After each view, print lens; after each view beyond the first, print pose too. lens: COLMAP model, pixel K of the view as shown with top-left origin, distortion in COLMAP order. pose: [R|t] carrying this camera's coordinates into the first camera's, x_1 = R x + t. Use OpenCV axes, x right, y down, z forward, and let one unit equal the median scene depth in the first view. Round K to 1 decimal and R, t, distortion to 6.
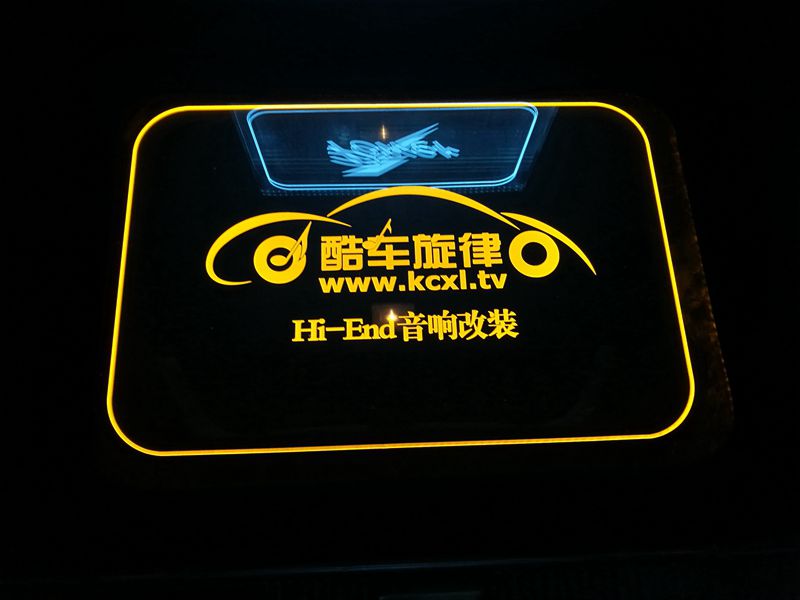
lens RADIAL K [[598.7, 0, 400.0], [0, 598.7, 300.0], [0, 0, 1]] dist [0.002515, -0.000893]
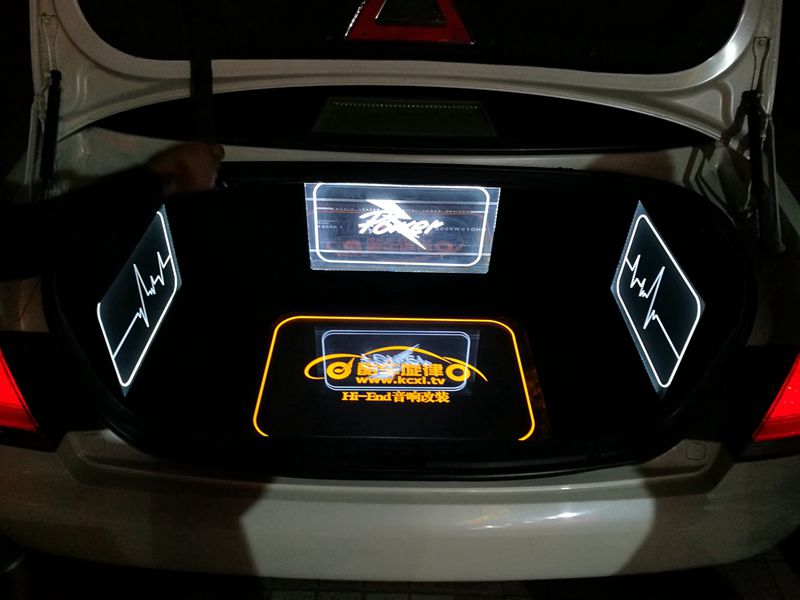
lens RADIAL K [[598.7, 0, 400.0], [0, 598.7, 300.0], [0, 0, 1]] dist [0.002515, -0.000893]
pose [[0.999229, 0.023084, -0.031747, 0.081068], [-0.037189, 0.815513, -0.577542, 0.961396], [0.012558, 0.578278, 0.815743, -0.893233]]
